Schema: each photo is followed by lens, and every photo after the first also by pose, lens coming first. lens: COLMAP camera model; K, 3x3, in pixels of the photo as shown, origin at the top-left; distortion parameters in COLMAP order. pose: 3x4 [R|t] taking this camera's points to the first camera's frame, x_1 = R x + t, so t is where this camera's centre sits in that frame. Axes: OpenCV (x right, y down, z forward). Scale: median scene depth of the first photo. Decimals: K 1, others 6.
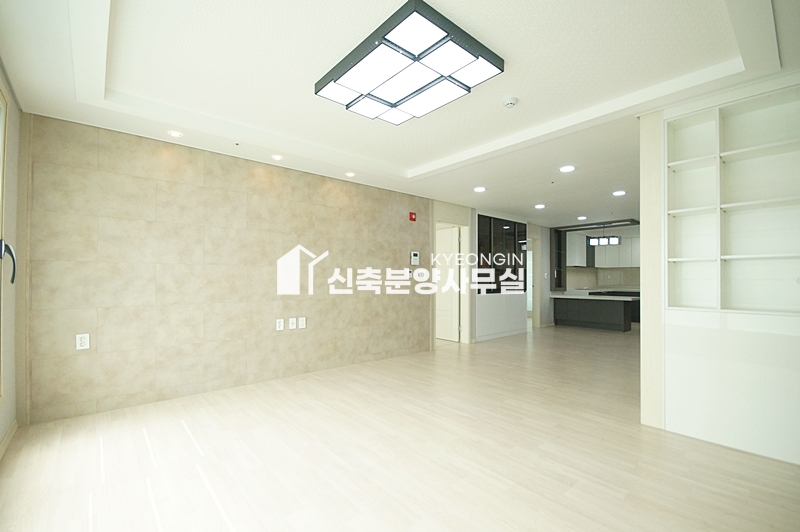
lens RADIAL K [[353.1, 0, 401.5], [0, 353.1, 267.4], [0, 0, 1]] dist [0.000756, -0.001539]
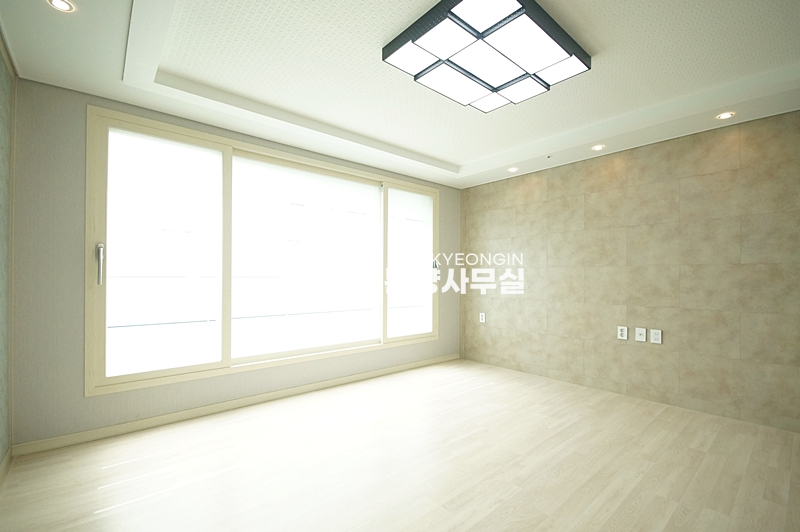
lens RADIAL K [[353.1, 0, 401.8], [0, 353.1, 269.4], [0, 0, 1]] dist [0.000756, -0.001539]
pose [[-0.007457, -0.027837, -0.999585, 0.579488], [0.024707, 0.999302, -0.028013, 0.018851], [0.999667, -0.024906, -0.006764, 0.505724]]
